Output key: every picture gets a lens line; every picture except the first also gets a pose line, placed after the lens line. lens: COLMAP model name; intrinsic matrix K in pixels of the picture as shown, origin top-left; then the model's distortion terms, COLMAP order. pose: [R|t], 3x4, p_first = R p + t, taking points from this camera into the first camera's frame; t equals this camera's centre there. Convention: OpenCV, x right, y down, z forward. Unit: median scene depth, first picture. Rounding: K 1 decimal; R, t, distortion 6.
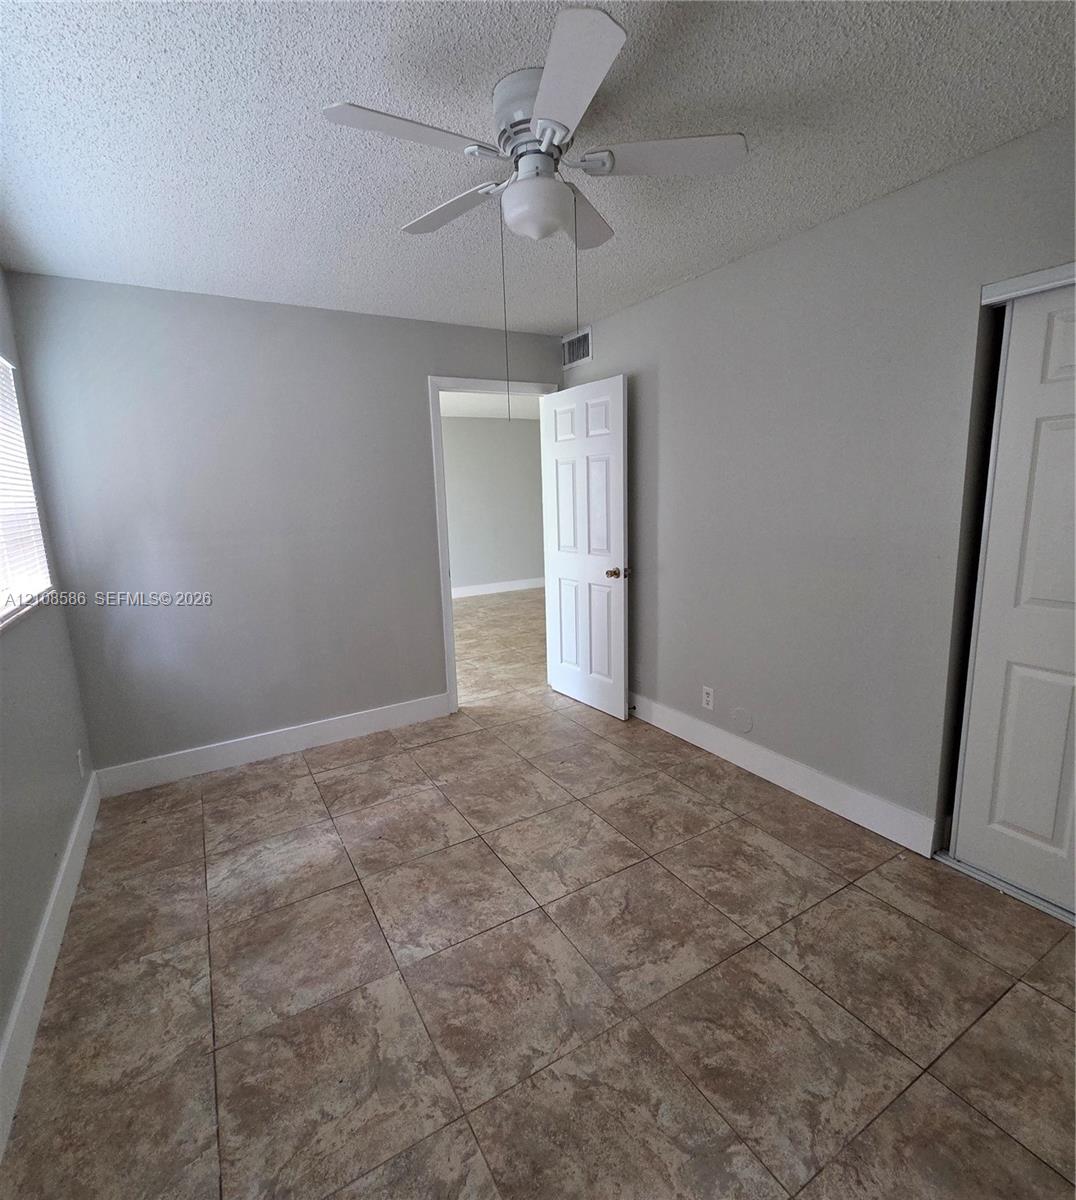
lens RADIAL K [[587.0, 0, 536.7], [0, 587.0, 598.2], [0, 0, 1]] dist [0.000180, -0.002810]
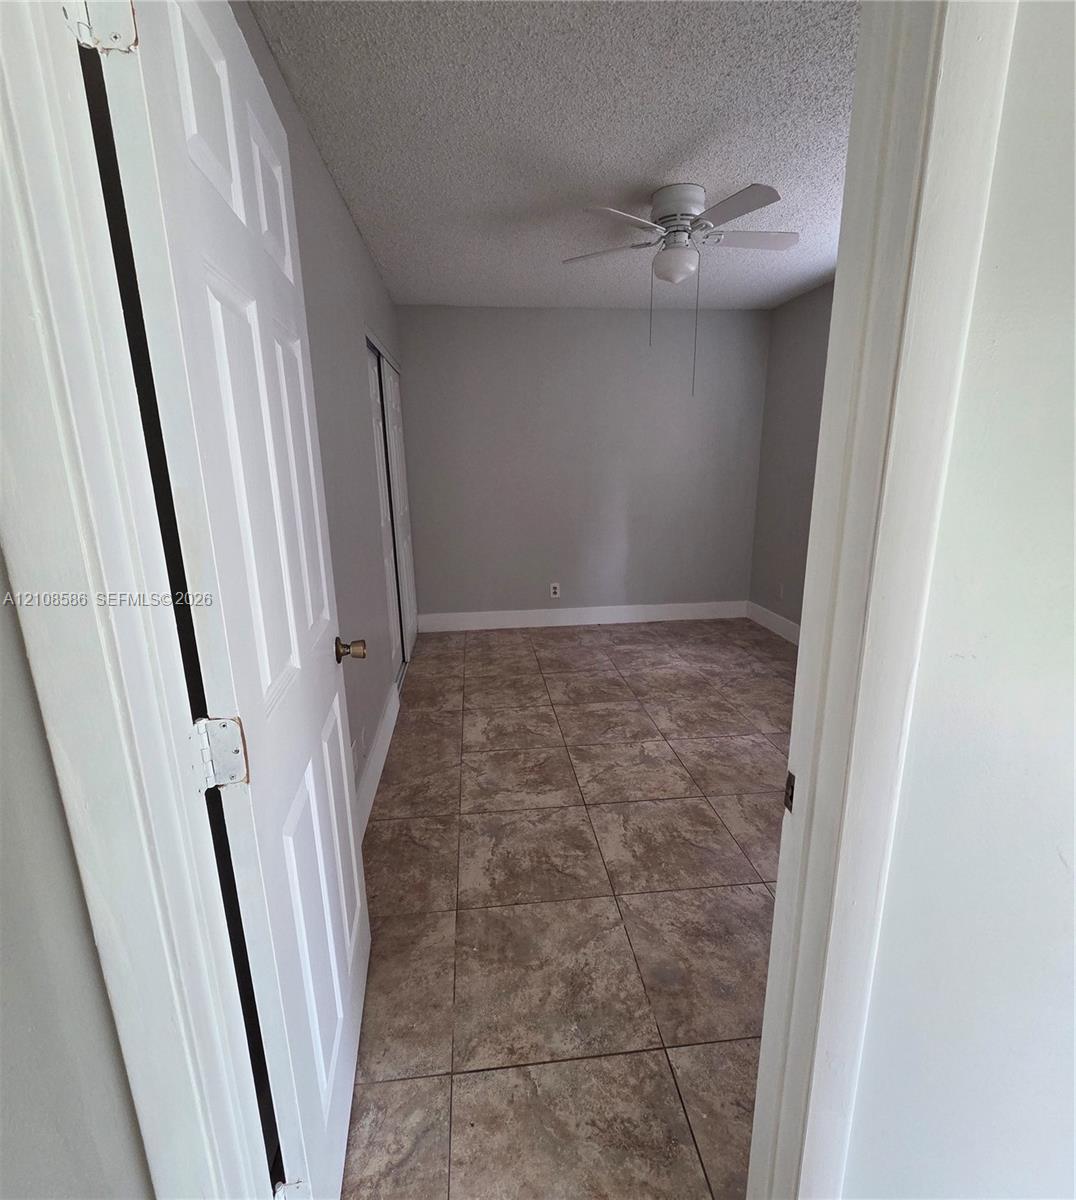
lens RADIAL K [[587.0, 0, 535.8], [0, 587.0, 602.4], [0, 0, 1]] dist [0.000180, -0.002810]
pose [[-0.912116, -0.056435, 0.406029, -0.256291], [0.115373, 0.915100, 0.386370, -0.356069], [-0.393362, 0.399259, -0.828166, 2.096793]]
